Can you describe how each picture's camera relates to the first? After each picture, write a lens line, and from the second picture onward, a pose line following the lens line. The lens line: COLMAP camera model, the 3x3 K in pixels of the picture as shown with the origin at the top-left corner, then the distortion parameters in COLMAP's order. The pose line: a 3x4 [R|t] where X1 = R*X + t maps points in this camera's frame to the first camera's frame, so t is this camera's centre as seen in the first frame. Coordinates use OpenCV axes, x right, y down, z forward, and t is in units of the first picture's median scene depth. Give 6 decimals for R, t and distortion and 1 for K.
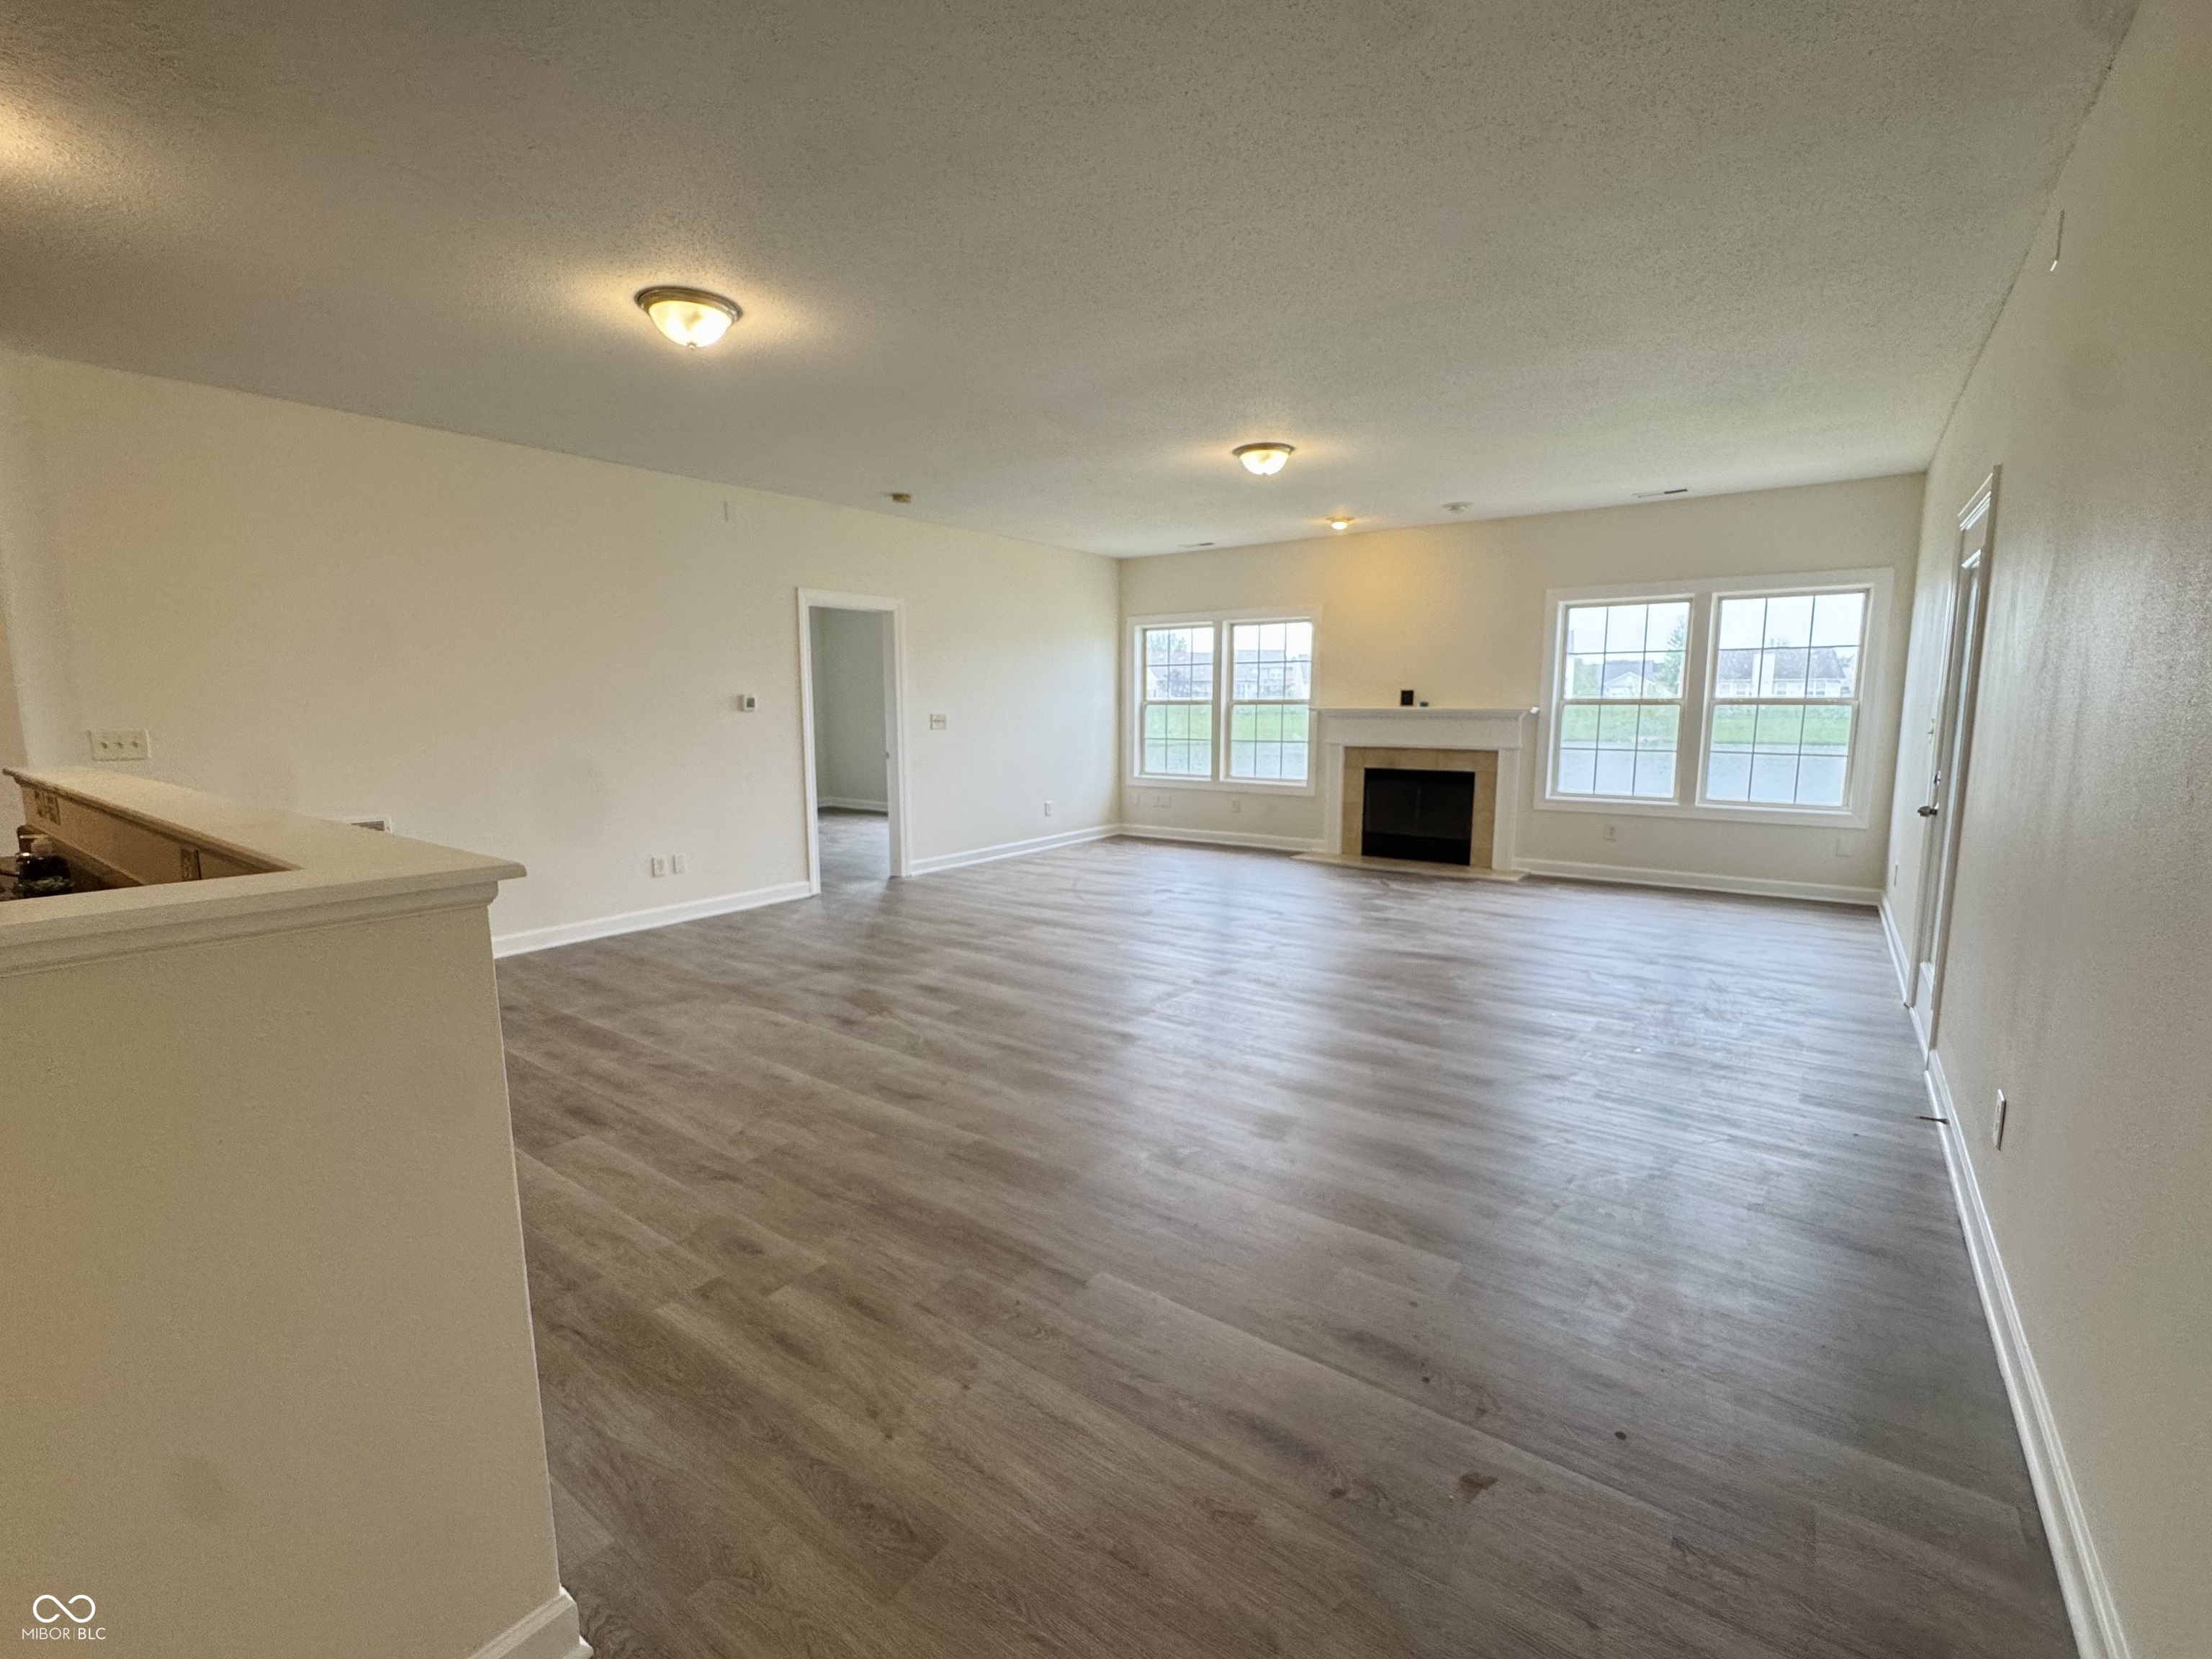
lens RADIAL K [[963.8, 0, 1105.4], [0, 963.8, 834.2], [0, 0, 1]] dist [-0.002890, -0.000167]
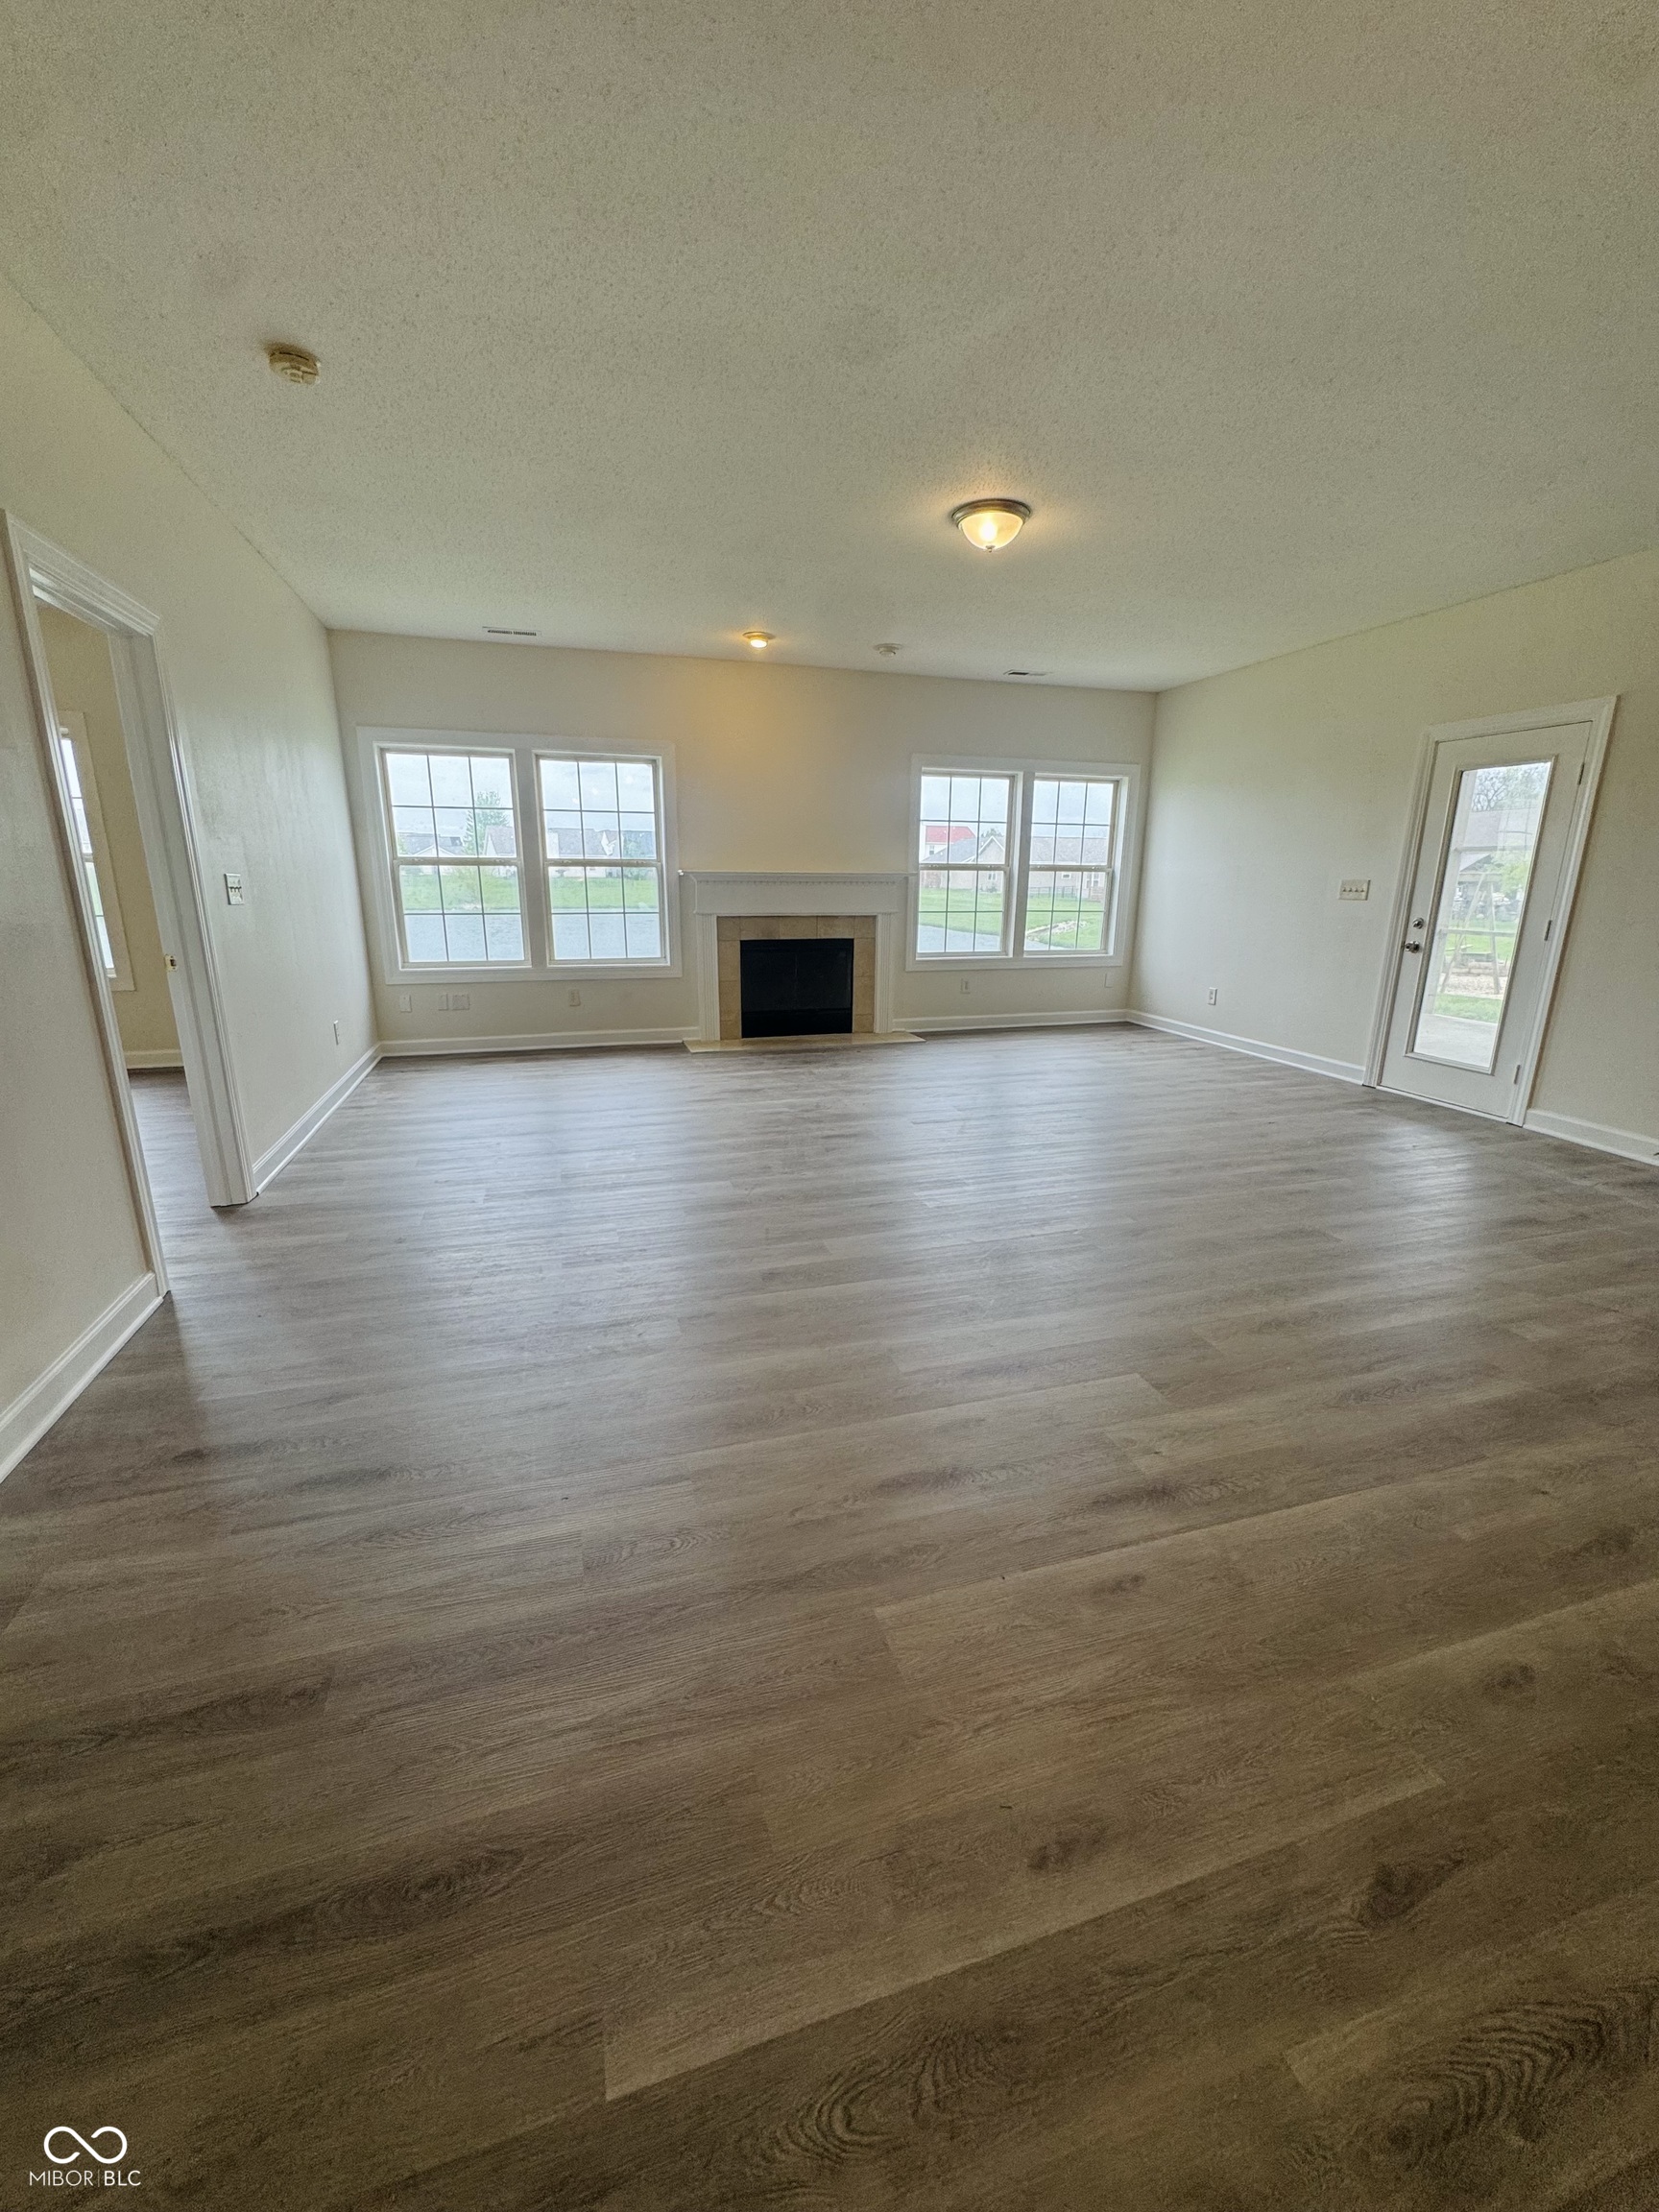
lens RADIAL K [[884.3, 0, 827.7], [0, 884.3, 1098.5], [0, 0, 1]] dist [-0.001092, -0.000463]
pose [[0.597346, -0.189025, 0.779389, -0.368878], [0.100693, 0.981813, 0.160945, -0.051443], [-0.795637, -0.017661, 0.605516, 0.465134]]
